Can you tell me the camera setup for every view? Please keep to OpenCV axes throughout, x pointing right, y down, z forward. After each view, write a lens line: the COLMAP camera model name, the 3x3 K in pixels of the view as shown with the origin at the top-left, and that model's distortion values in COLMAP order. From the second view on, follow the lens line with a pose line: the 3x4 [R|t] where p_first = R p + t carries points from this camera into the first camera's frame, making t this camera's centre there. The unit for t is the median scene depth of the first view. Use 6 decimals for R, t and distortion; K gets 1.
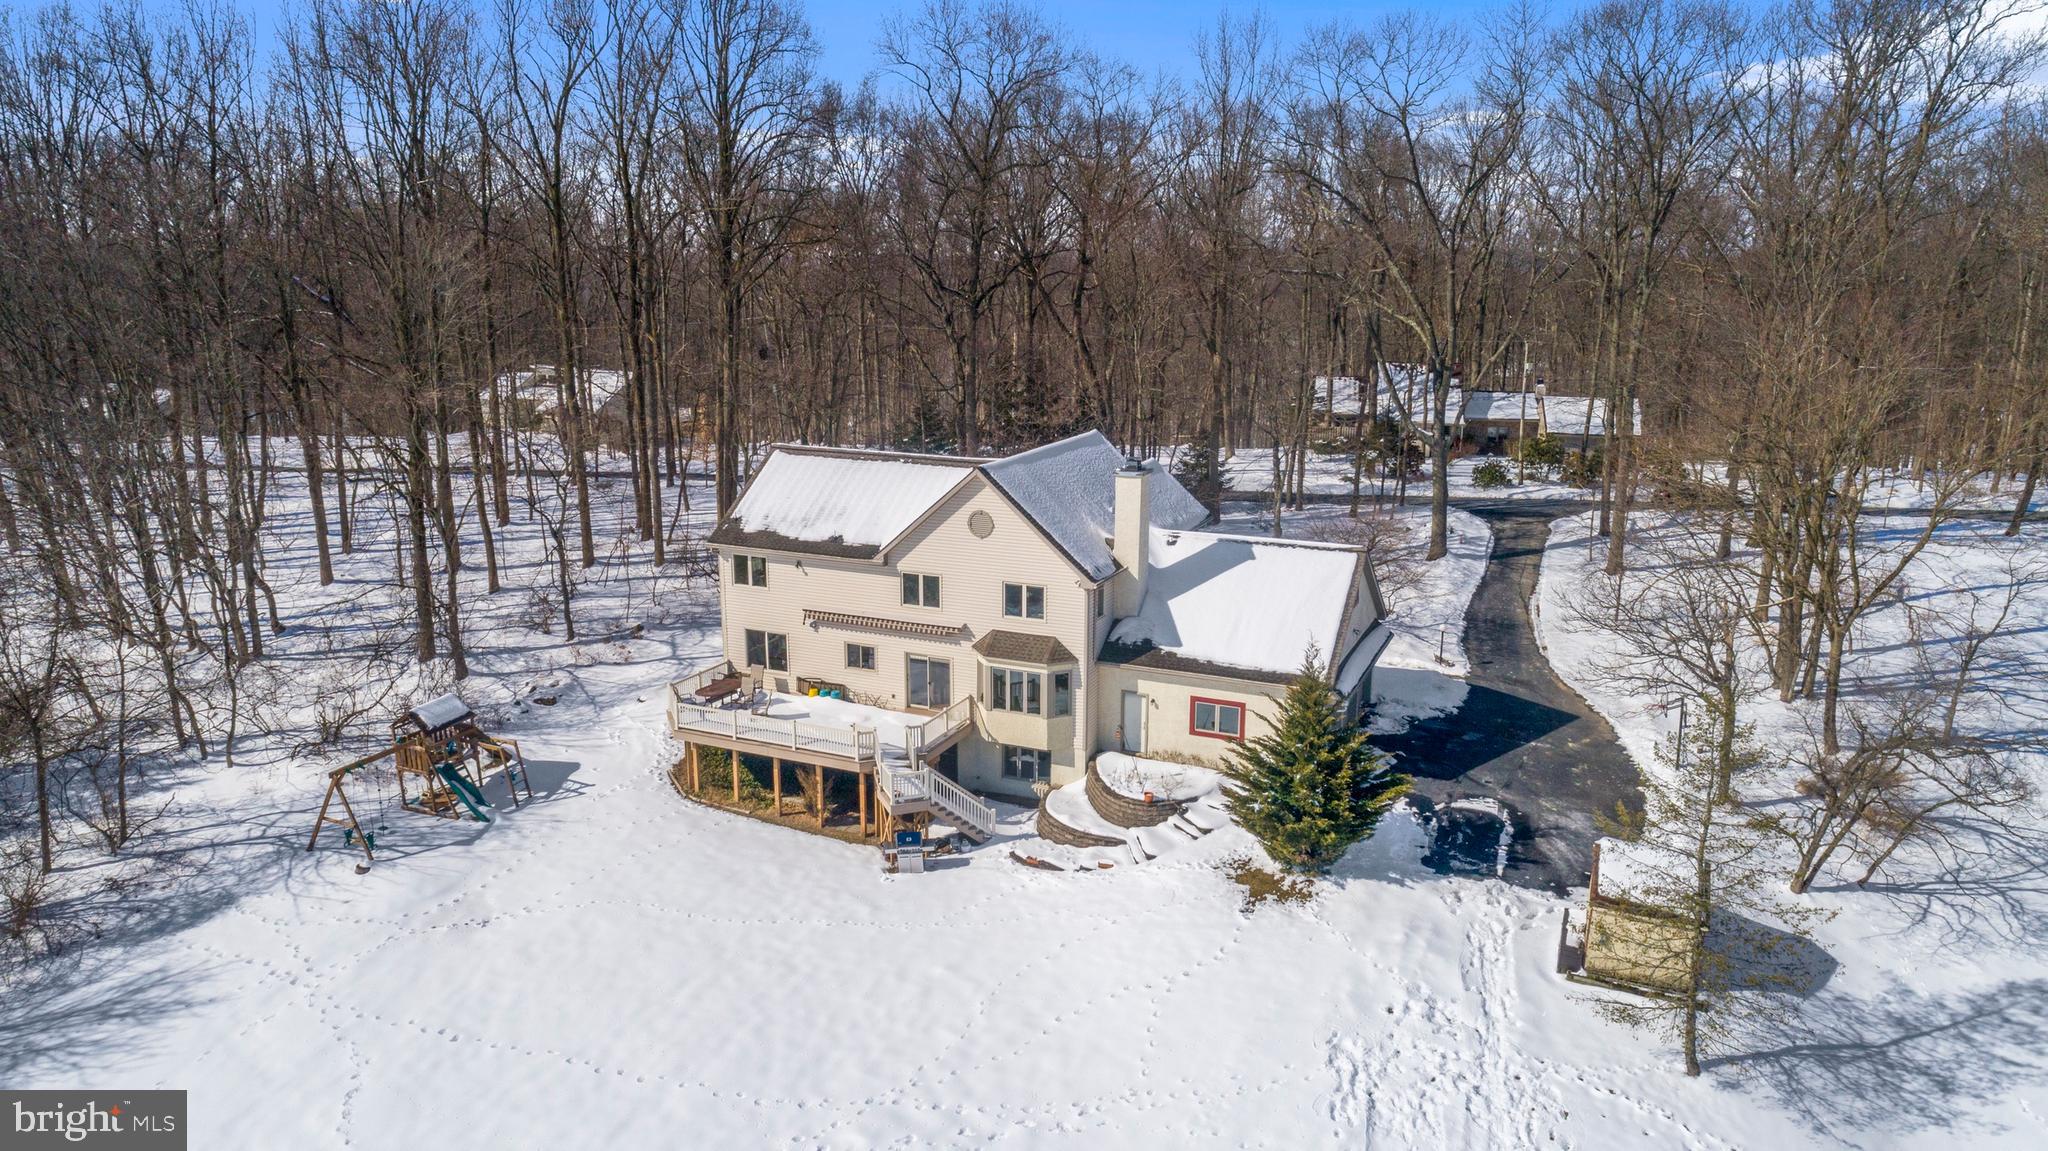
lens RADIAL K [[1372.2, 0, 1024.0], [0, 1372.2, 575.5], [0, 0, 1]] dist [-0.005689, -0.000343]
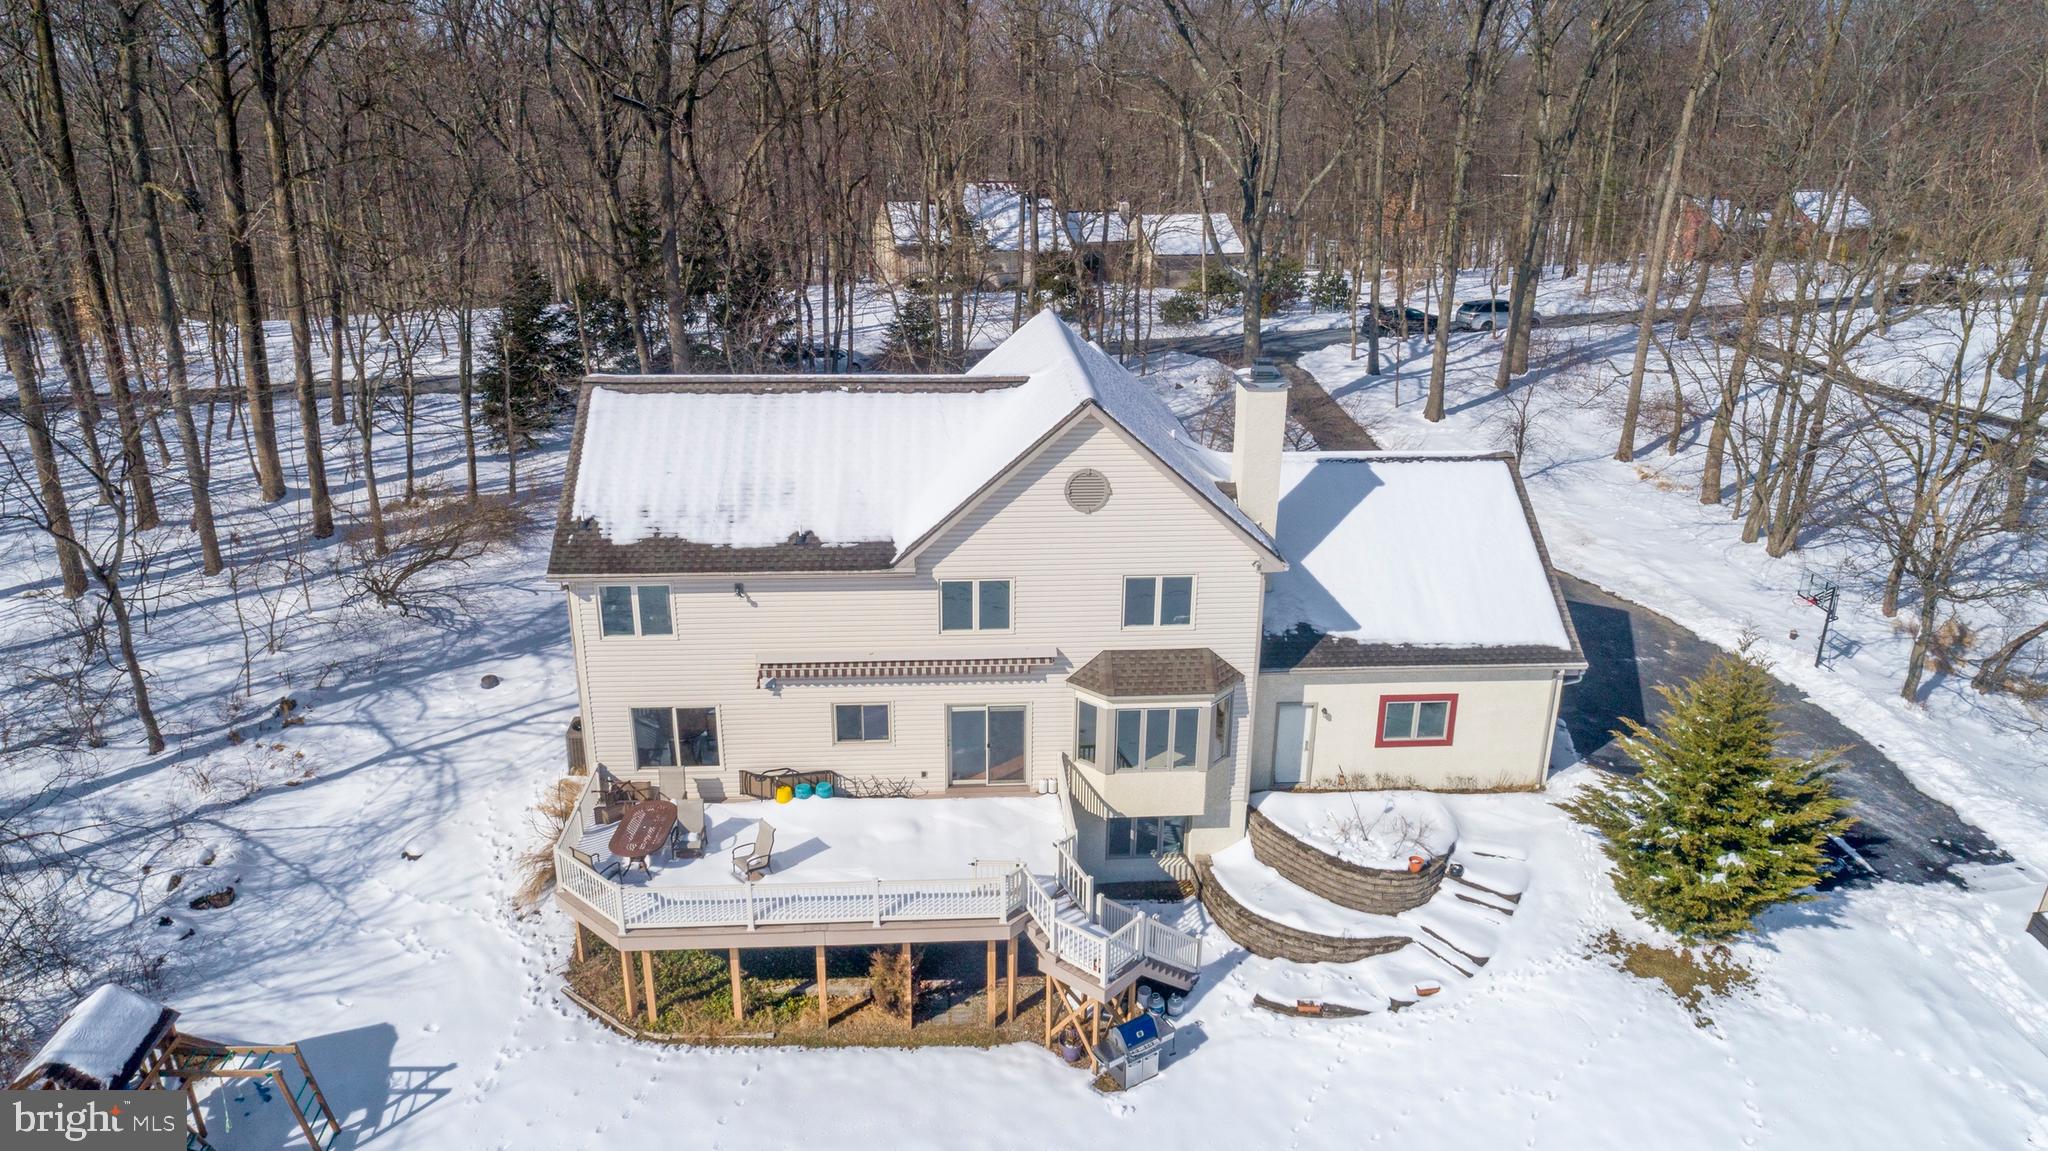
lens RADIAL K [[1372.5, 0, 1024.0], [0, 1372.5, 575.5], [0, 0, 1]] dist [-0.018394, 0.000698]
pose [[0.880100, -0.159695, 0.447126, -0.329040], [0.099015, 0.982765, 0.156106, -0.096262], [-0.464349, -0.093116, 0.880743, 0.452838]]
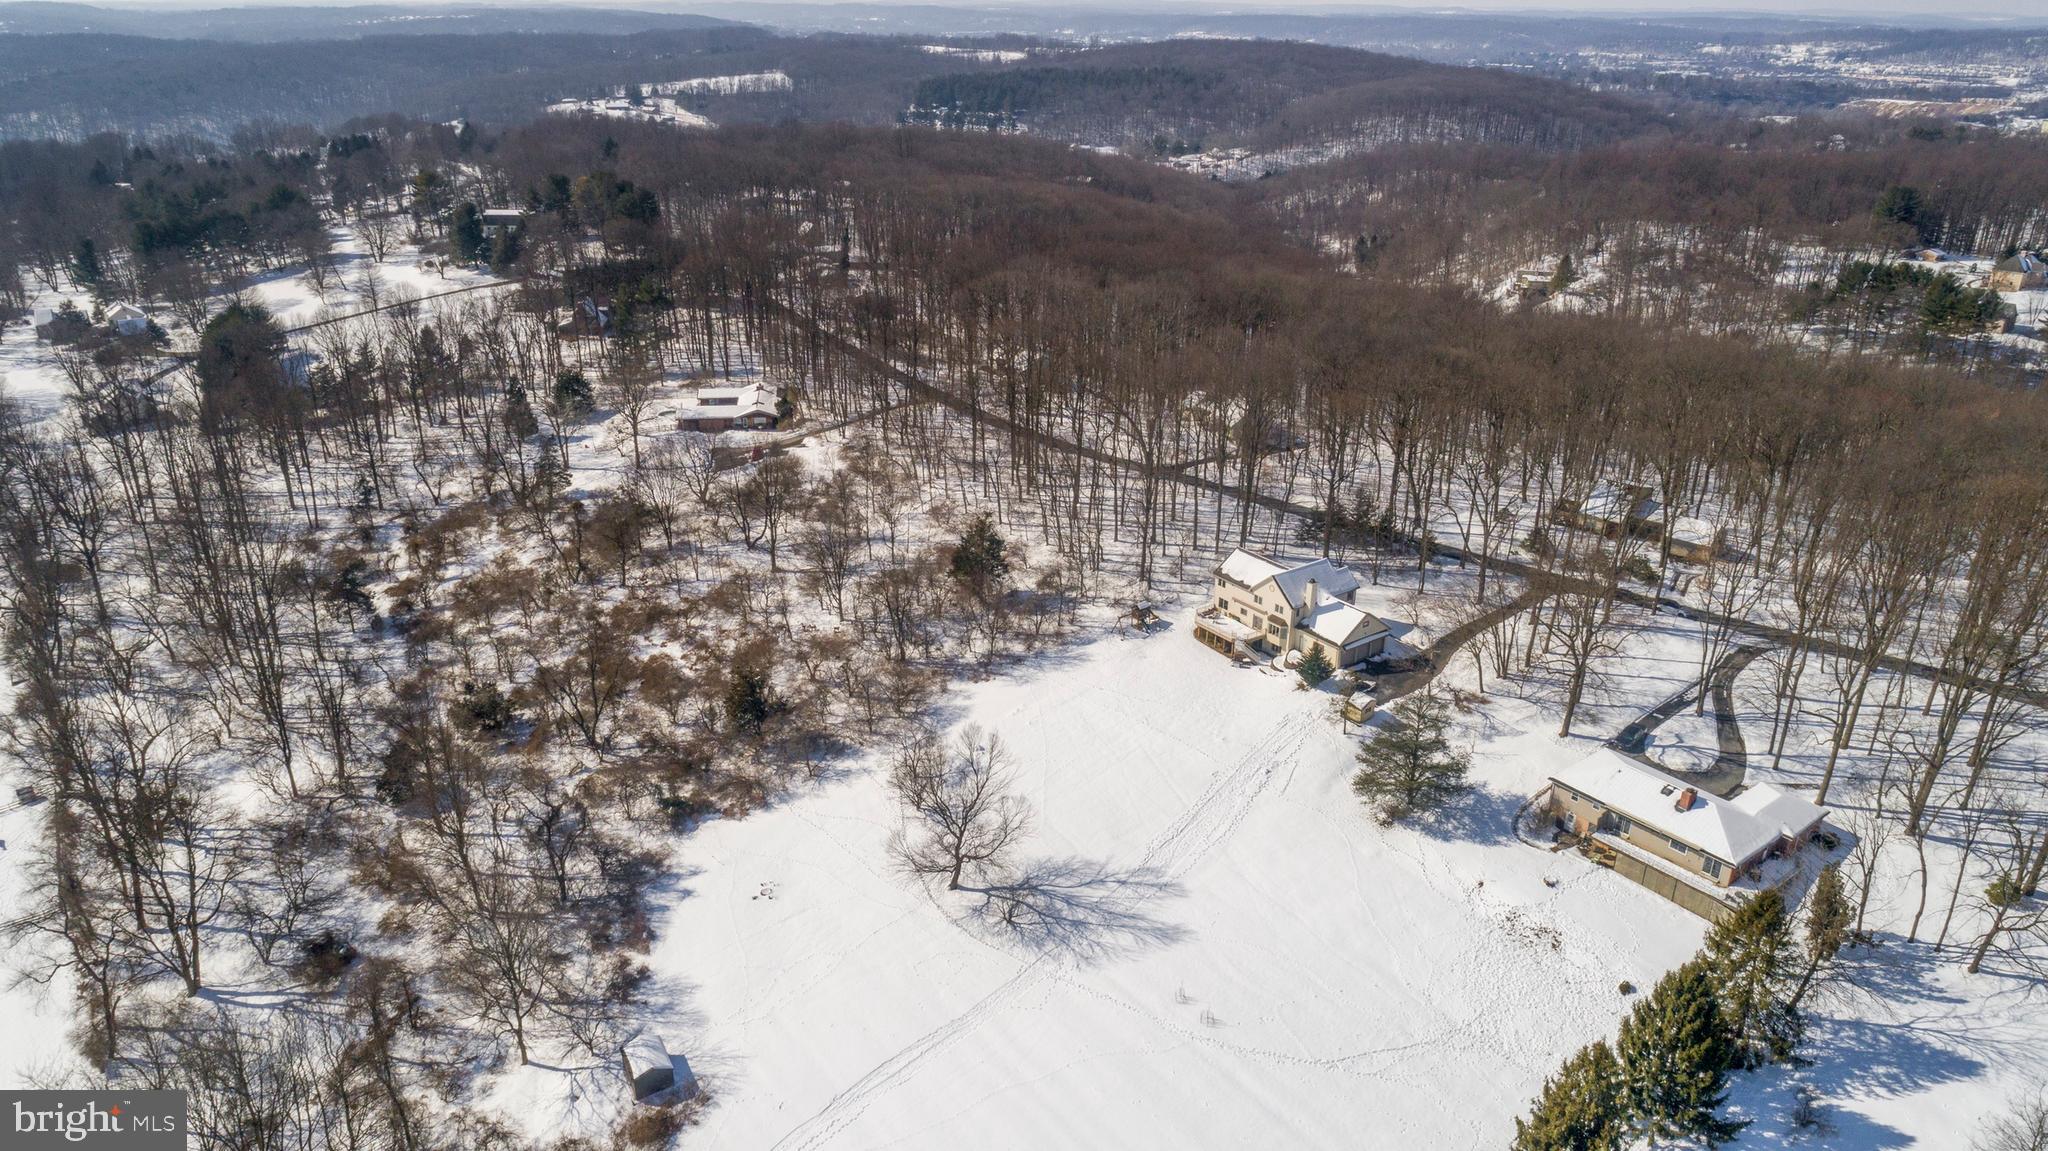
lens RADIAL K [[1387.6, 0, 1024.0], [0, 1387.6, 575.5], [0, 0, 1]] dist [-0.008370, 0.004654]
pose [[0.870861, 0.193805, -0.451710, 1.129926], [-0.117391, 0.974399, 0.191743, -0.745199], [0.477306, -0.113955, 0.871317, -2.794954]]
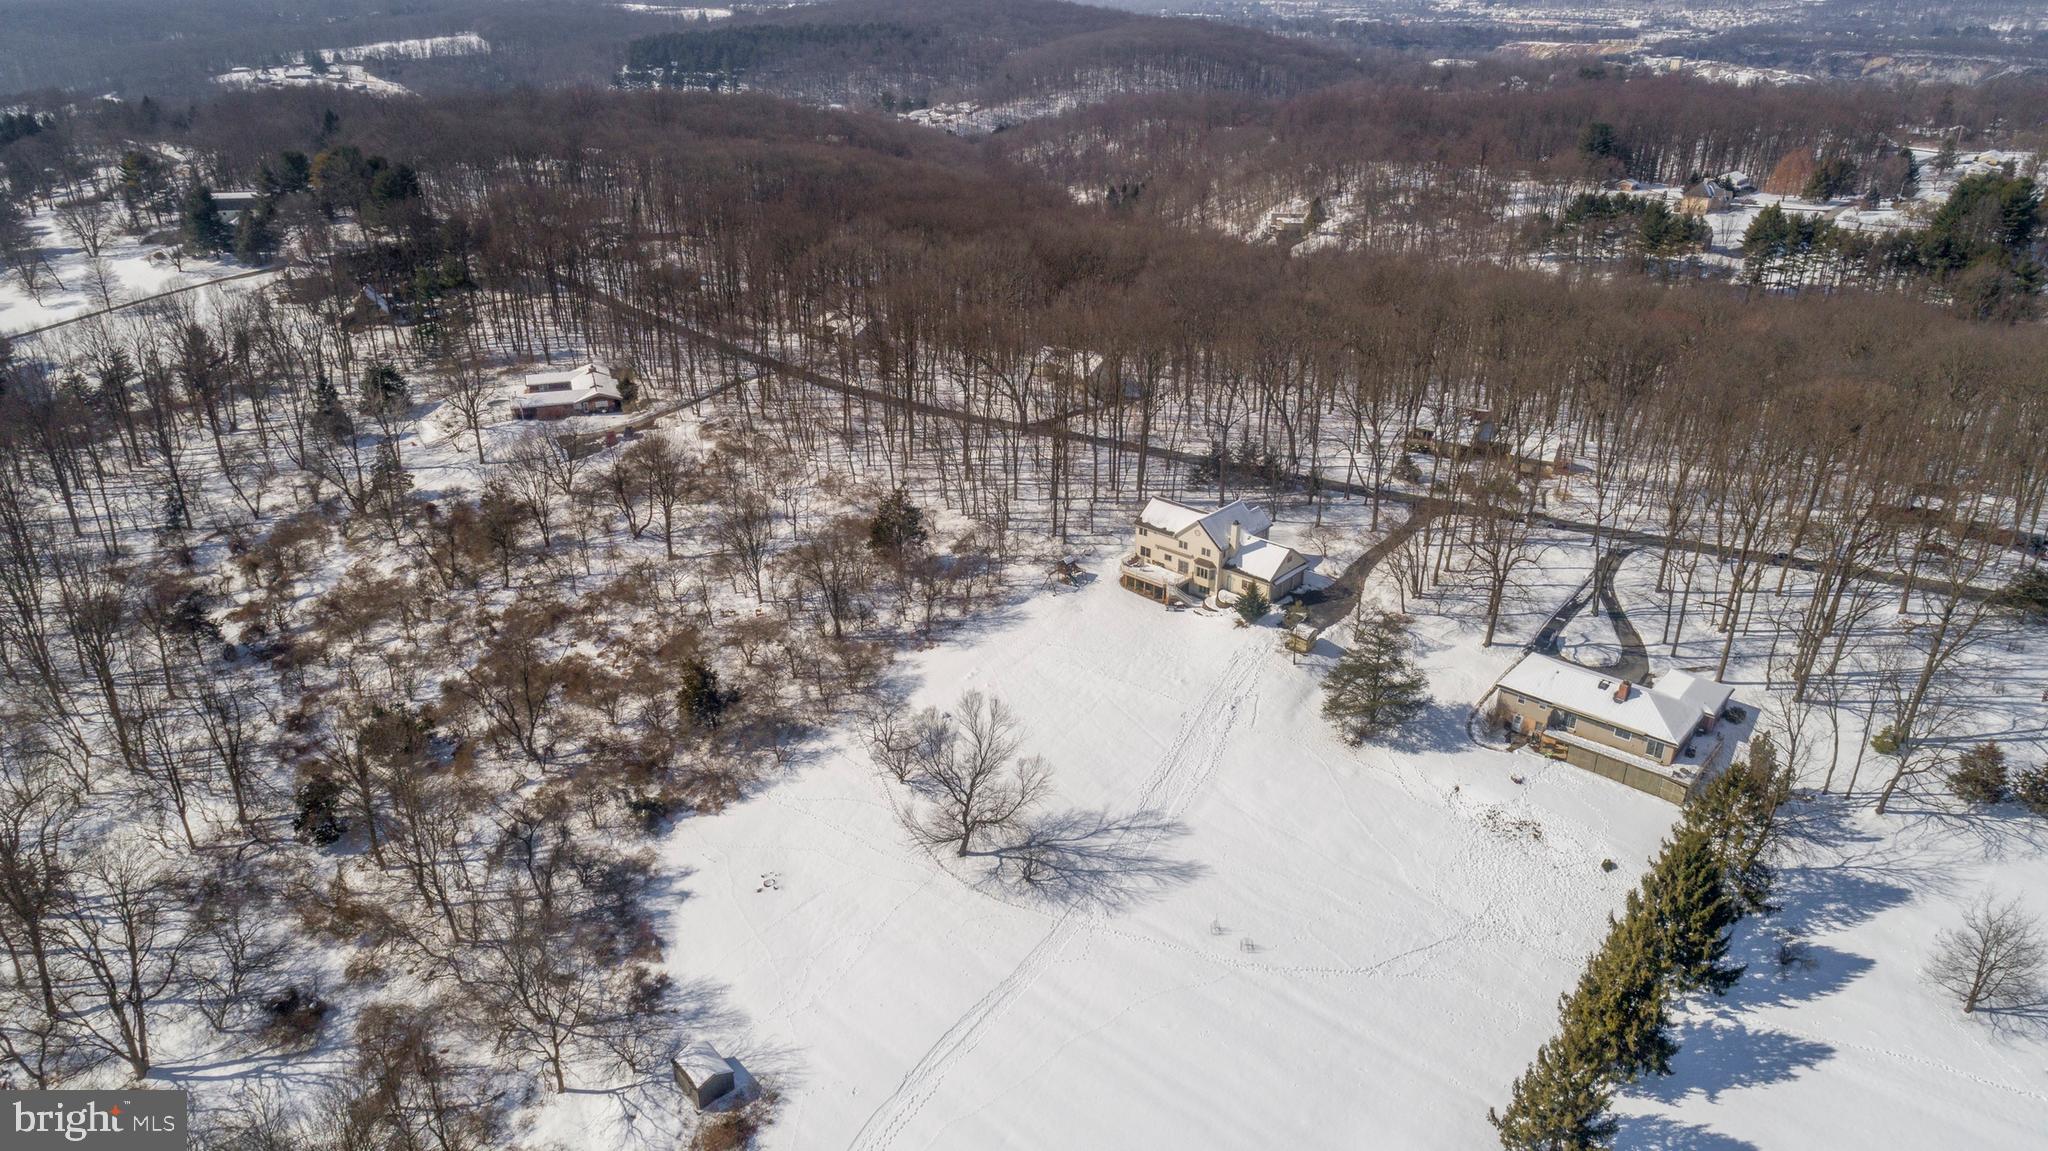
lens RADIAL K [[1372.2, 0, 1024.0], [0, 1372.2, 575.5], [0, 0, 1]] dist [-0.005689, -0.000343]
pose [[0.953463, 0.125866, -0.273981, 0.608377], [-0.069705, 0.976100, 0.205842, -0.713917], [0.293342, -0.177164, 0.939449, -3.017979]]
